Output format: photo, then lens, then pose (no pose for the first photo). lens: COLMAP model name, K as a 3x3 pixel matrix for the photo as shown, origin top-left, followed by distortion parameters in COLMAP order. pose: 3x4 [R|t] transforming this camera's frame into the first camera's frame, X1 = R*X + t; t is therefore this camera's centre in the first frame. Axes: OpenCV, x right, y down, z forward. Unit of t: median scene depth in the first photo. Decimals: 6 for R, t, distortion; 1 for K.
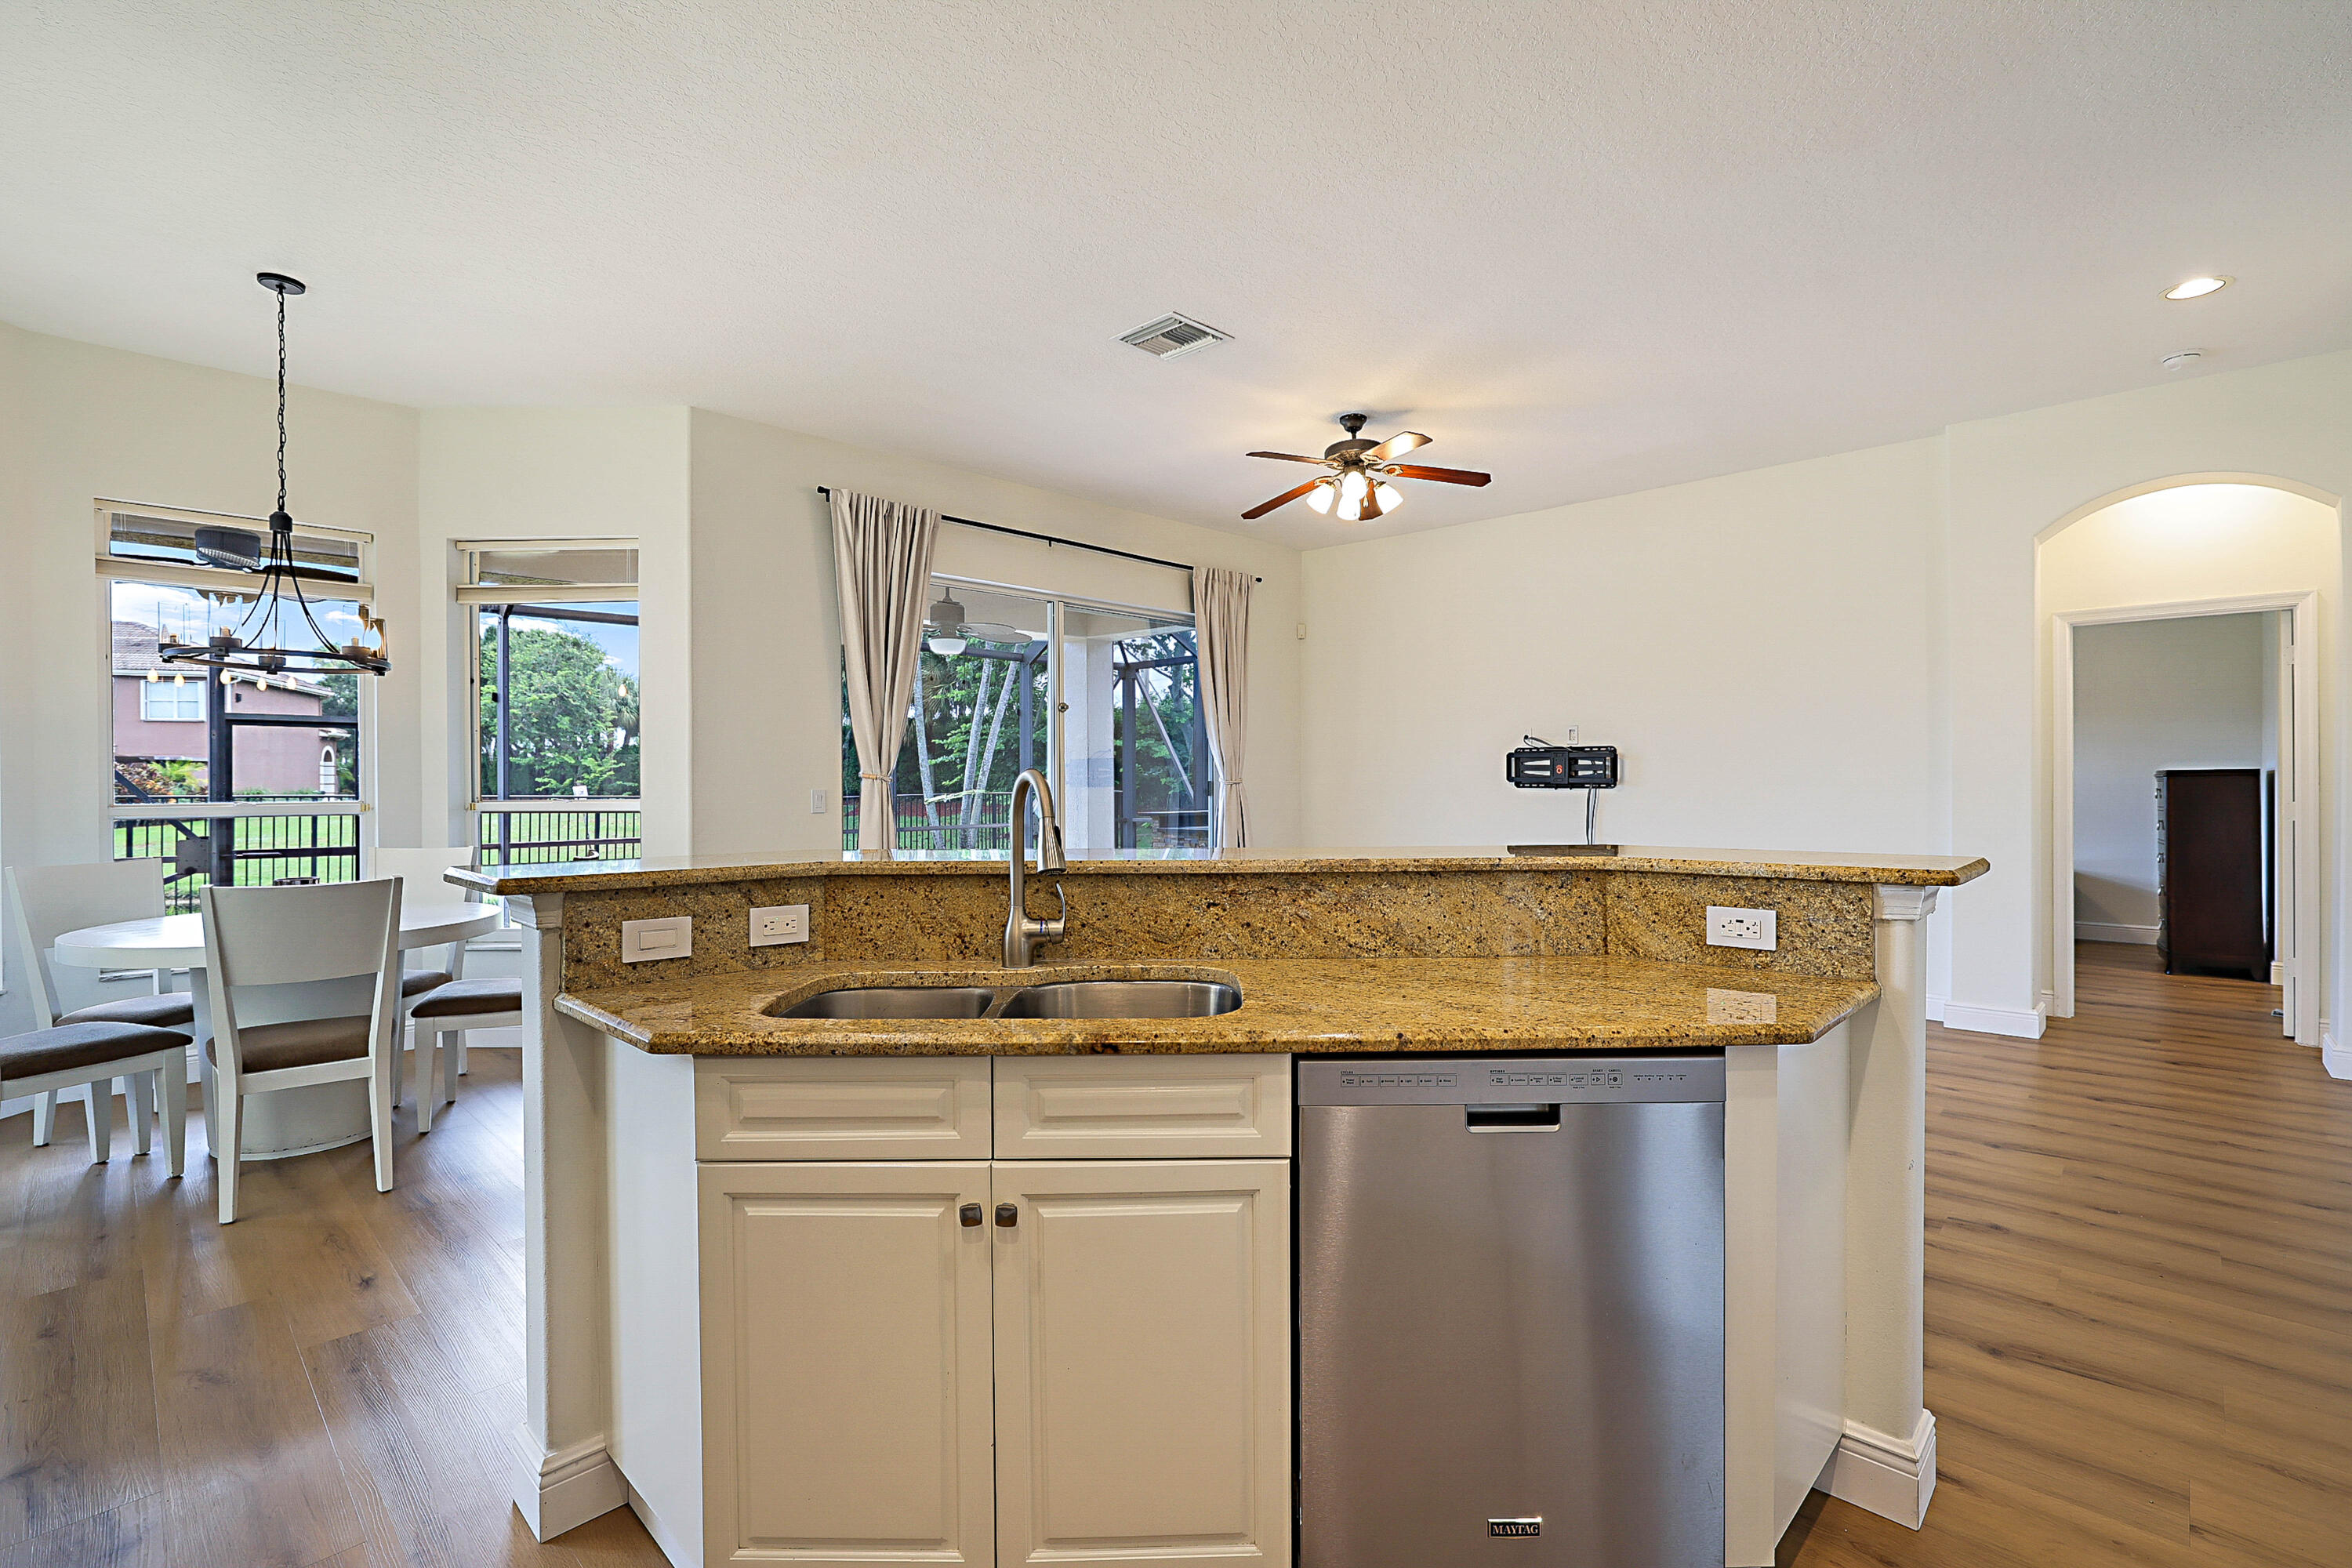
lens RADIAL K [[1077.2, 0, 1165.5], [0, 1077.2, 779.1], [0, 0, 1]] dist [-0.027112, 0.007228]
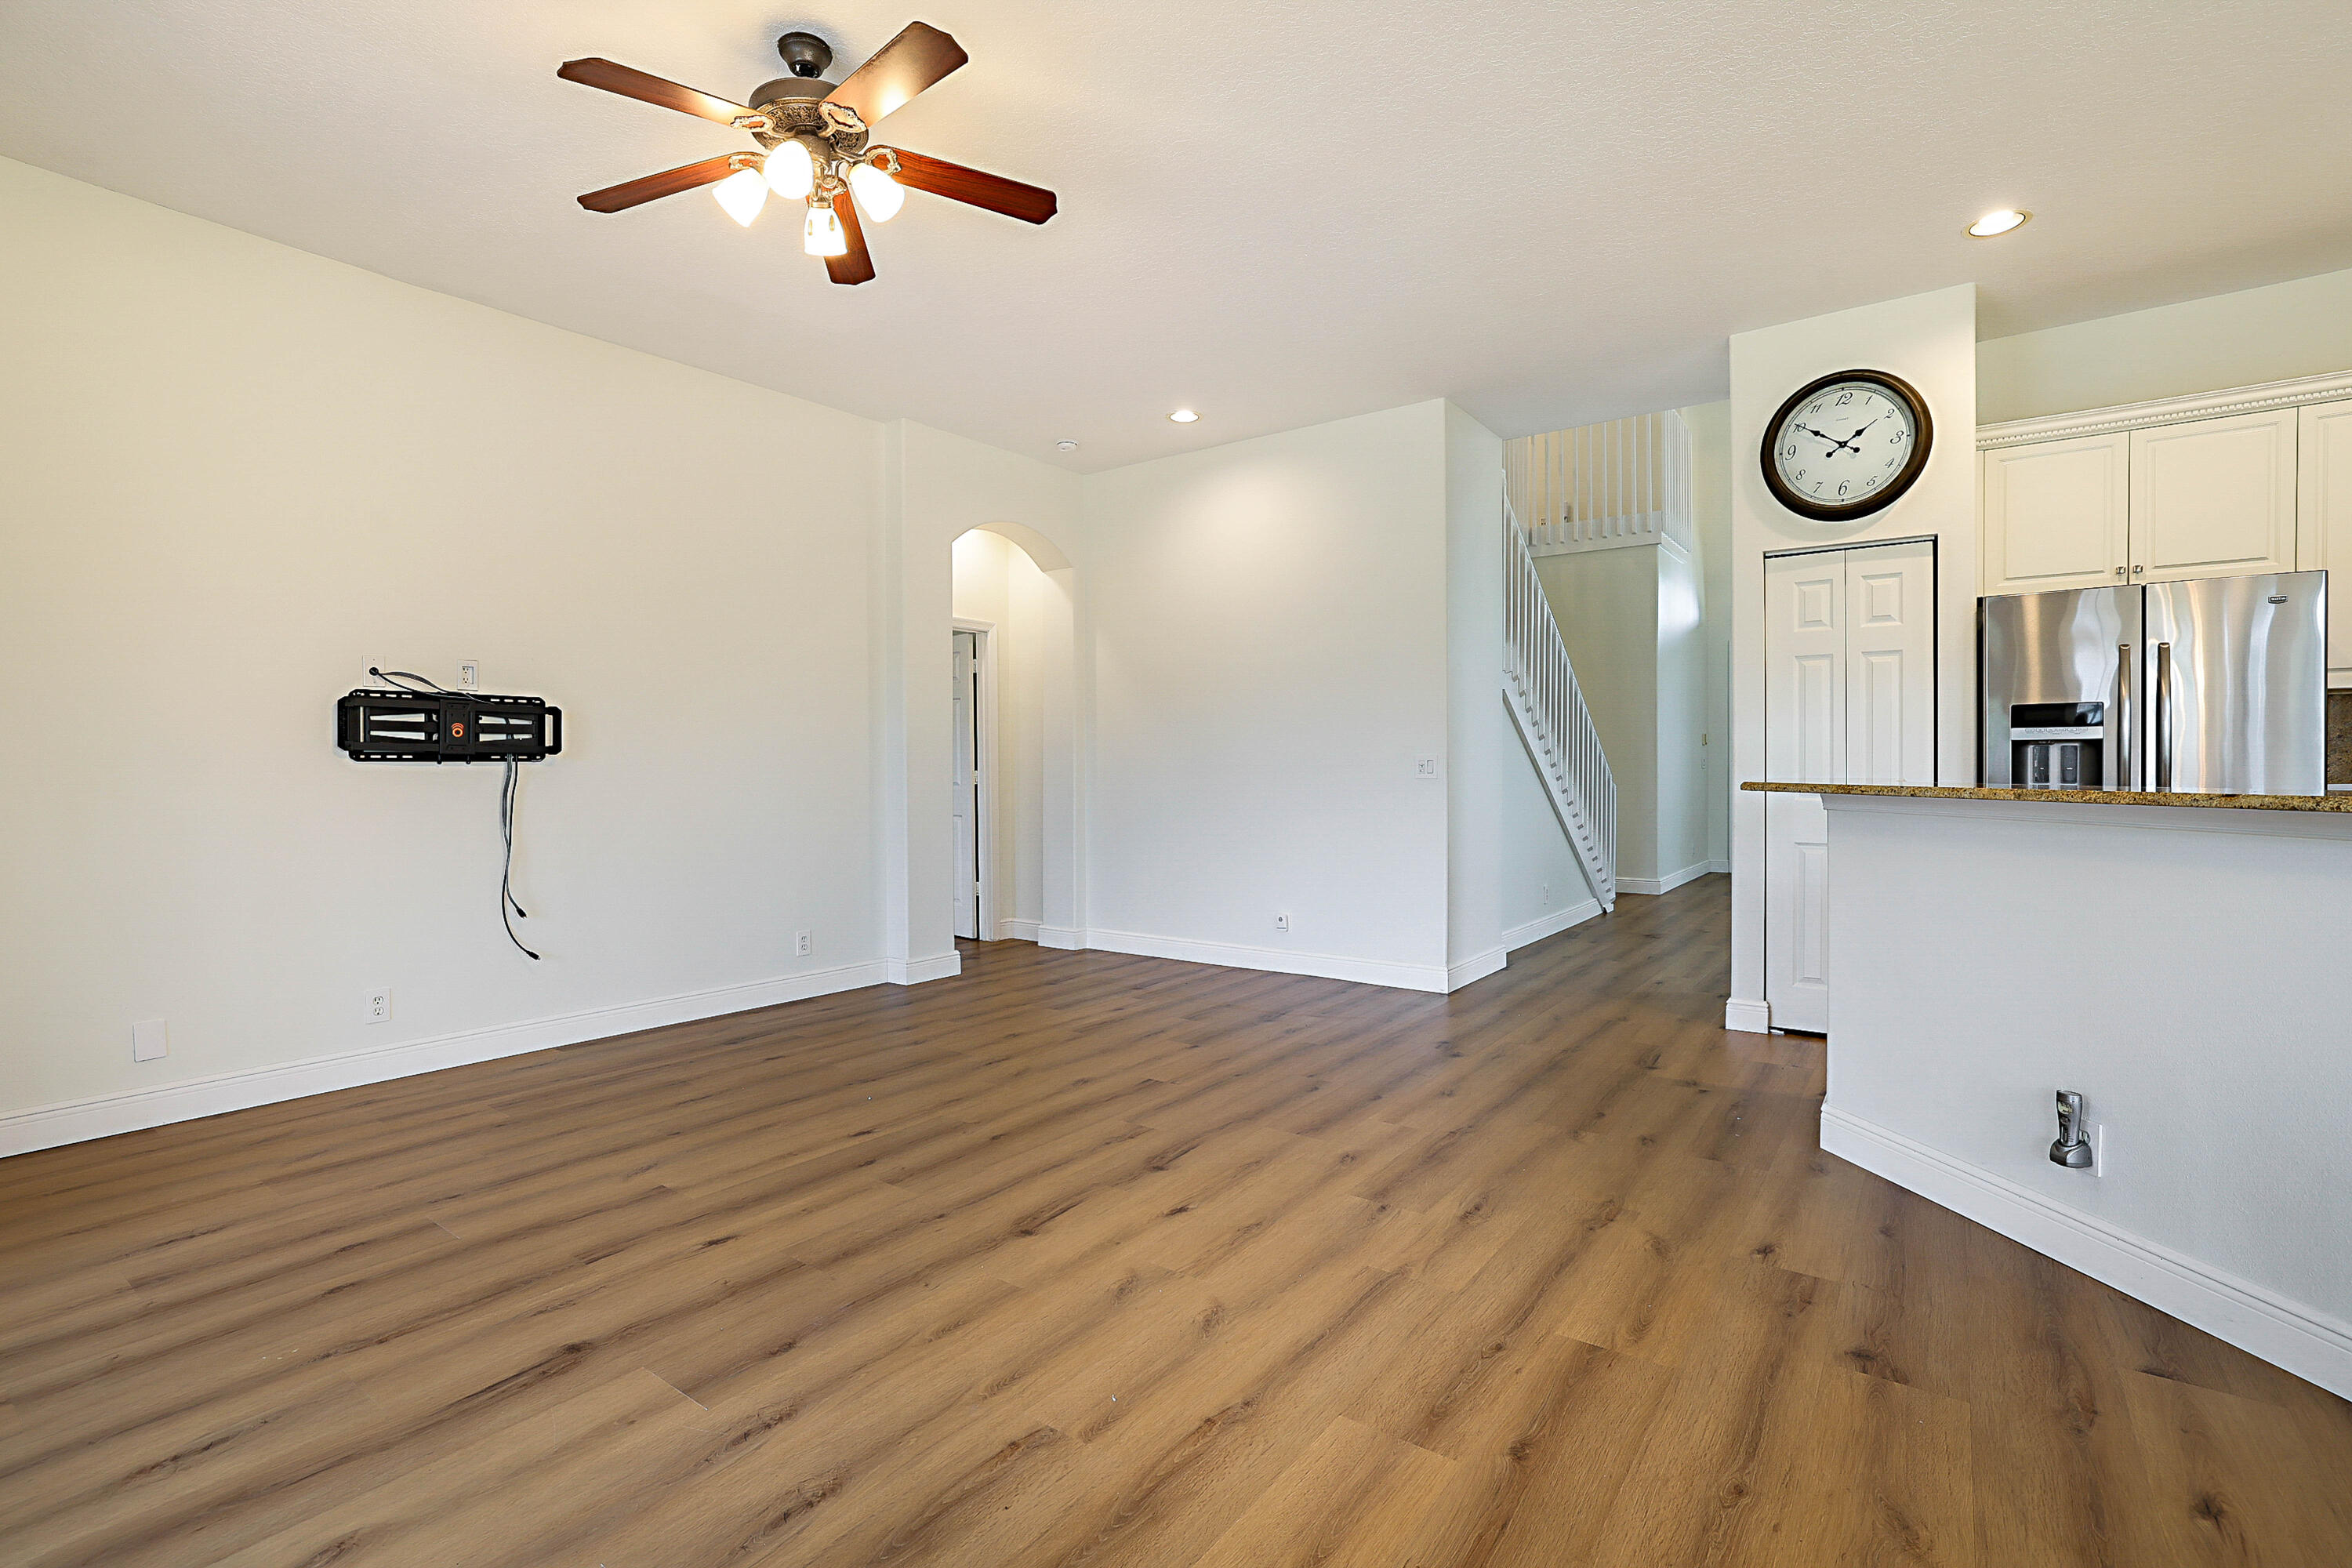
lens RADIAL K [[1077.2, 0, 1178.9], [0, 1077.2, 774.1], [0, 0, 1]] dist [-0.027112, 0.007228]
pose [[-0.137609, -0.003940, 0.990479, -0.276716], [0.006342, 0.999968, 0.004859, 0.015020], [-0.990466, 0.006950, -0.137579, 0.668929]]
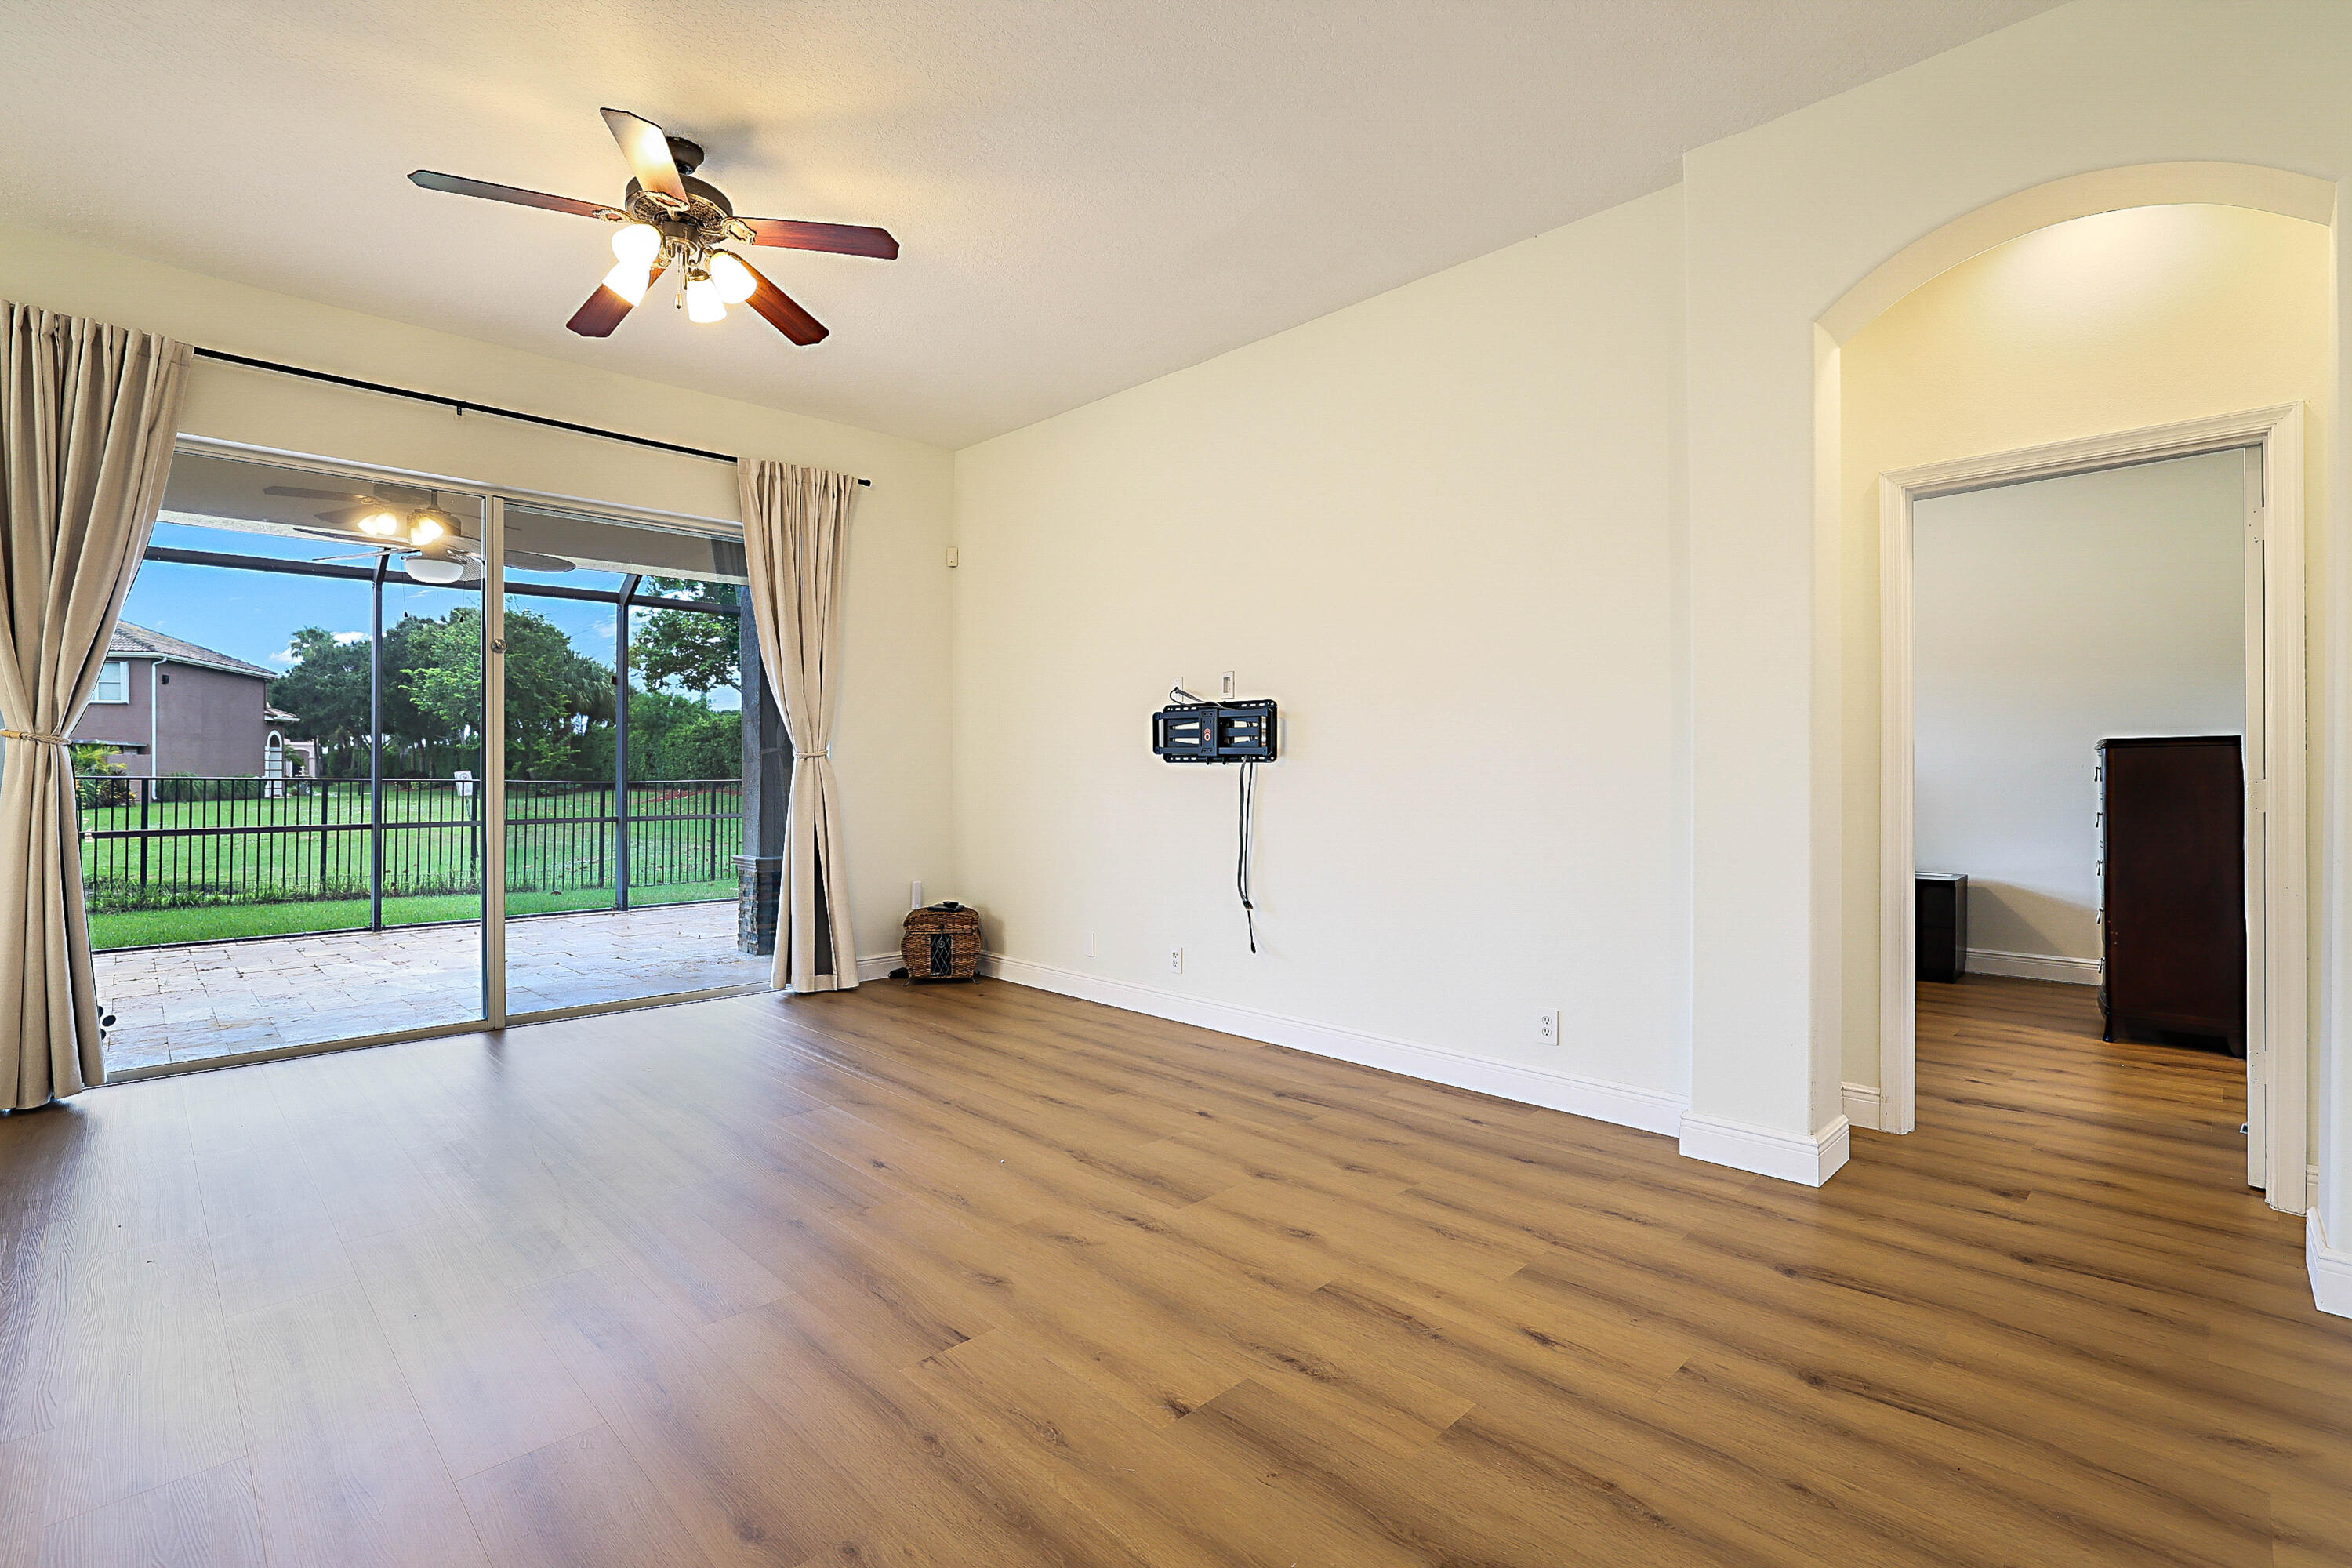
lens RADIAL K [[1077.2, 0, 1172.6], [0, 1077.2, 769.0], [0, 0, 1]] dist [-0.027112, 0.007228]
pose [[0.999808, 0.002340, -0.019471, 0.351600], [-0.002338, 0.999997, 0.000135, 0.012590], [0.019472, -0.000090, 0.999810, 0.298900]]
